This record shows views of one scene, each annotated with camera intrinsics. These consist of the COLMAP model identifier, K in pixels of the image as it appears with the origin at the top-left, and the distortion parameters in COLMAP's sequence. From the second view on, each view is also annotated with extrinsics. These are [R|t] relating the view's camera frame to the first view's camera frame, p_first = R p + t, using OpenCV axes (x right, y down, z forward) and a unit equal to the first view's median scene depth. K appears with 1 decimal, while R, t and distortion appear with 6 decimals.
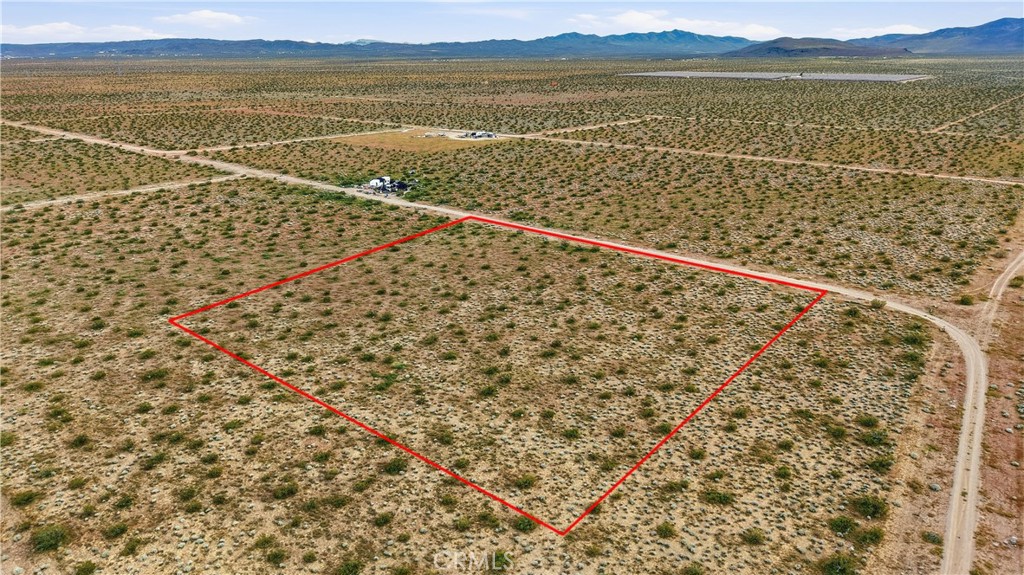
lens RADIAL K [[684.1, 0, 514.2], [0, 684.1, 282.7], [0, 0, 1]] dist [0.025376, -0.031613]
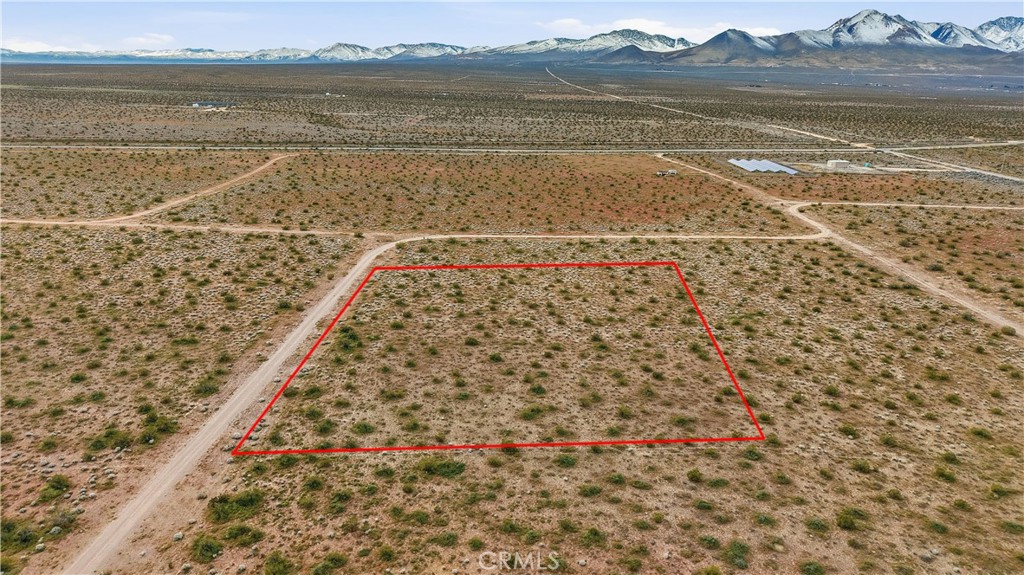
lens RADIAL K [[684.1, 0, 514.8], [0, 684.1, 294.1], [0, 0, 1]] dist [0.025376, -0.031613]
pose [[-0.634432, -0.247961, 0.732128, -0.743780], [0.226585, 0.845888, 0.482838, -0.557748], [-0.739024, 0.472217, -0.480474, 1.686091]]
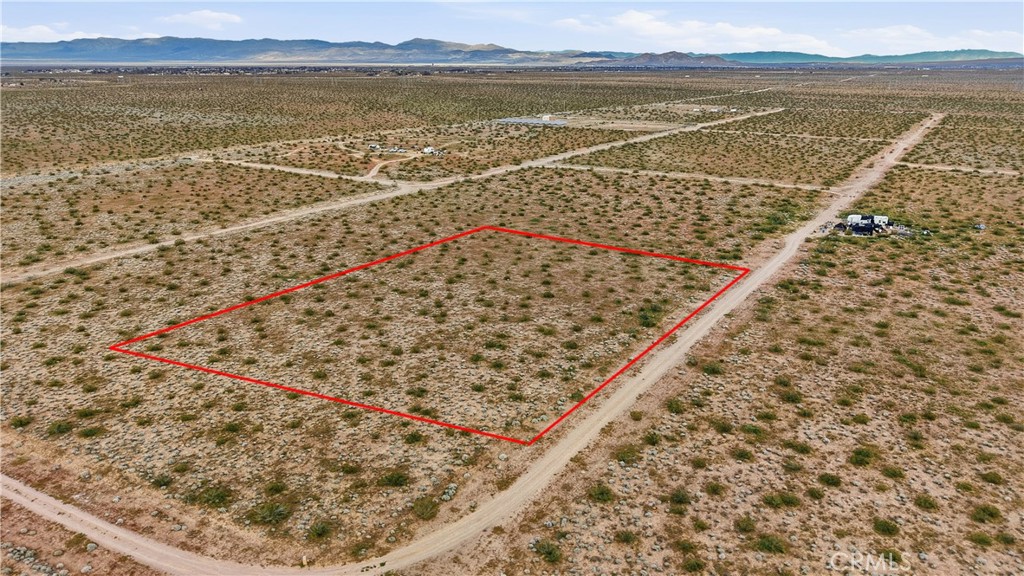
lens RADIAL K [[684.1, 0, 514.2], [0, 684.1, 282.5], [0, 0, 1]] dist [0.025376, -0.031613]
pose [[0.125749, 0.305625, -0.943812, 1.084918], [-0.317011, 0.913863, 0.253690, -0.319428], [0.940049, 0.267297, 0.211804, 0.980038]]
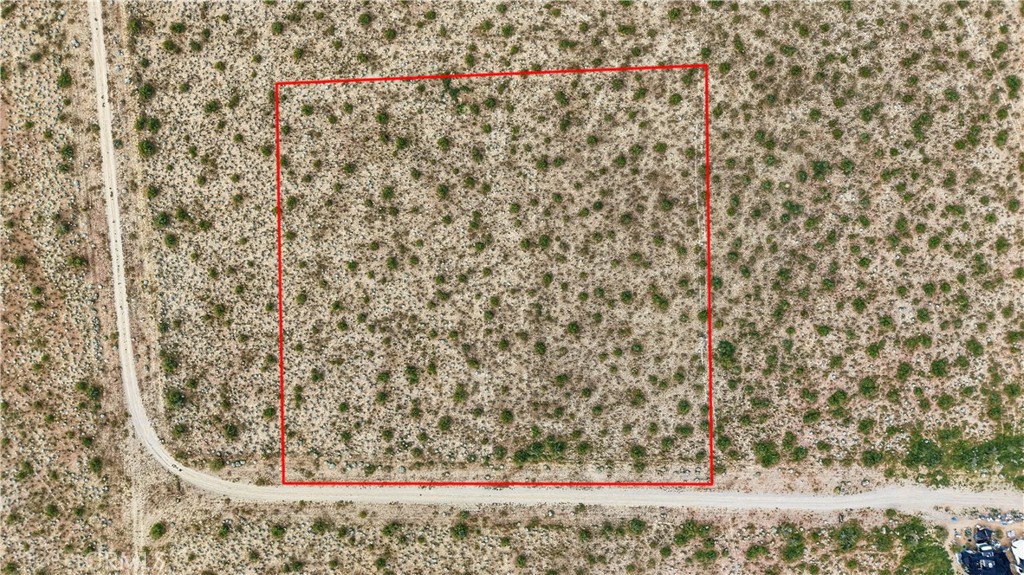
lens RADIAL K [[684.1, 0, 522.5], [0, 684.1, 284.0], [0, 0, 1]] dist [0.025376, -0.031613]
pose [[-0.770066, 0.637752, -0.016433, -0.014035], [-0.228792, -0.252031, 0.940285, -1.129633], [0.595527, 0.727841, 0.339993, 0.767997]]
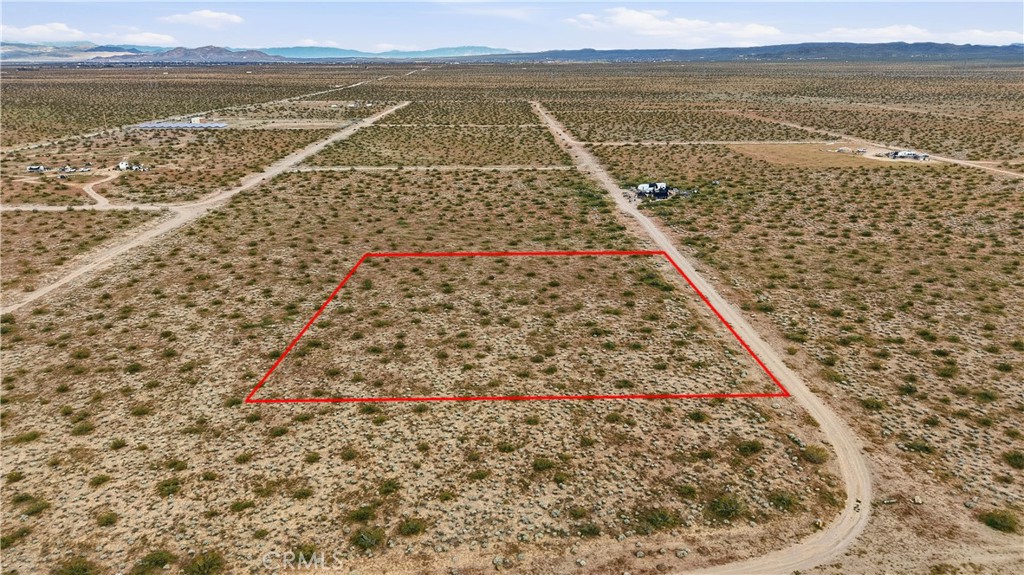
lens RADIAL K [[684.1, 0, 513.9], [0, 684.1, 284.2], [0, 0, 1]] dist [0.025376, -0.031613]
pose [[0.674830, 0.233188, -0.700162, 0.811098], [-0.234913, 0.967290, 0.095740, -0.125168], [0.699585, 0.099869, 0.707536, 0.379603]]
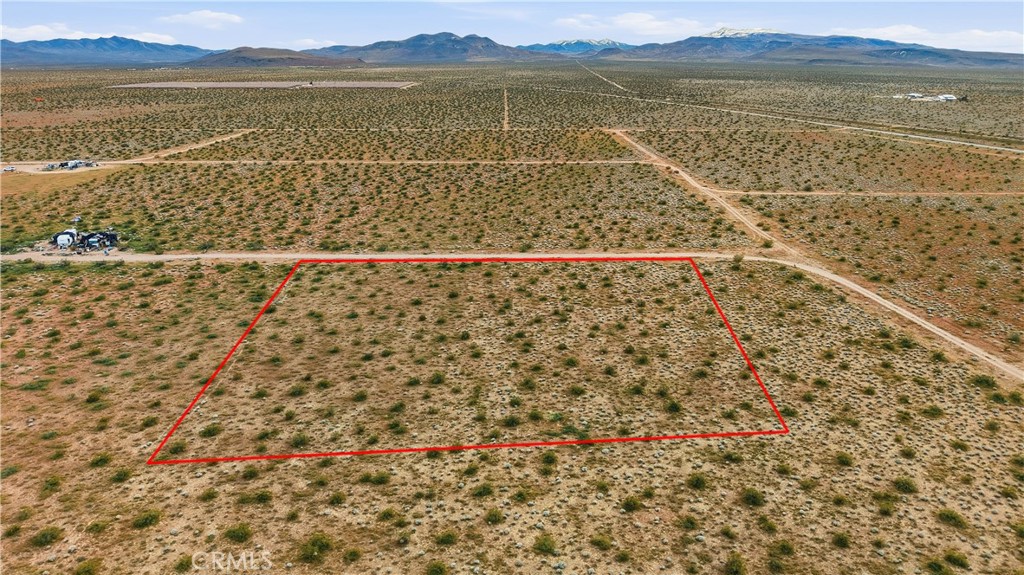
lens RADIAL K [[684.1, 0, 512.9], [0, 684.1, 282.4], [0, 0, 1]] dist [0.025376, -0.031613]
pose [[0.750551, -0.201631, 0.629300, -0.644080], [0.209625, 0.975774, 0.062629, -0.099862], [-0.626682, 0.084911, 0.774635, 0.305816]]
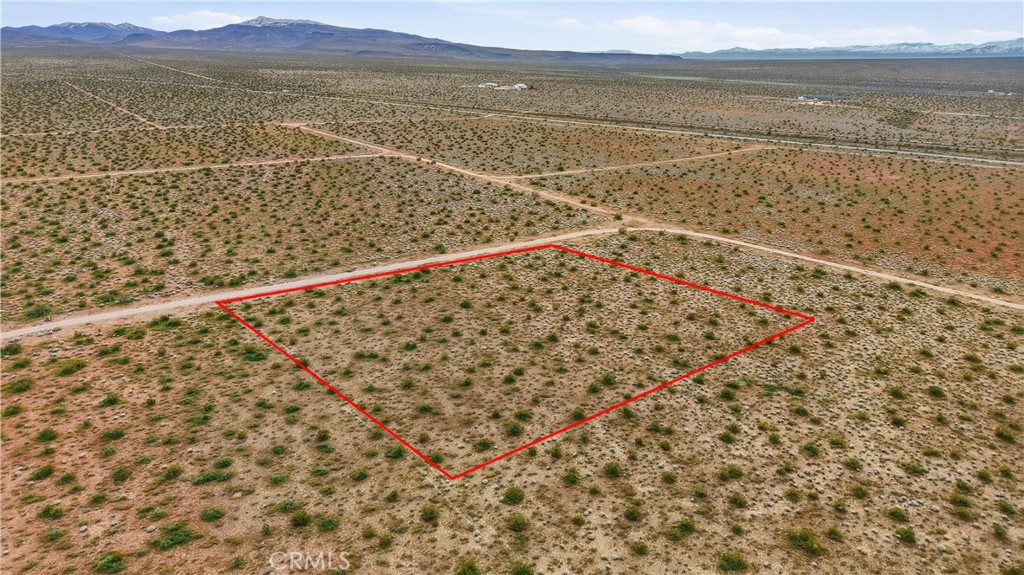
lens RADIAL K [[684.1, 0, 512.2], [0, 684.1, 287.1], [0, 0, 1]] dist [0.025376, -0.031613]
pose [[0.230311, -0.307544, 0.923241, -0.975617], [0.295212, 0.926116, 0.234858, -0.289551], [-0.927258, 0.218462, 0.304085, 0.873083]]
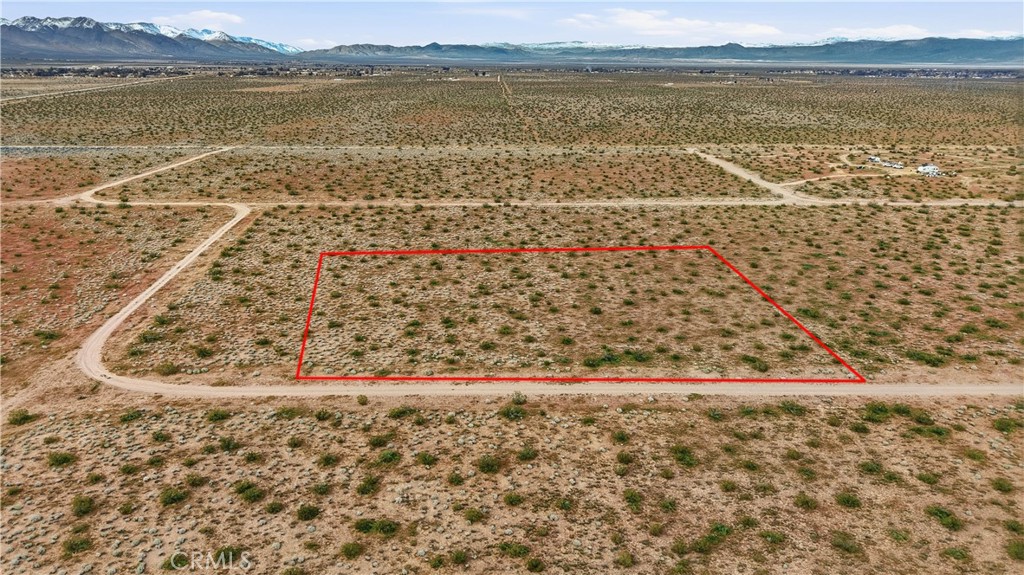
lens RADIAL K [[684.1, 0, 516.6], [0, 684.1, 283.8], [0, 0, 1]] dist [0.025376, -0.031613]
pose [[-0.739848, 0.204685, -0.640881, 0.777285], [-0.220119, 0.826520, 0.518085, -0.583836], [0.635745, 0.524375, -0.566444, 1.782354]]
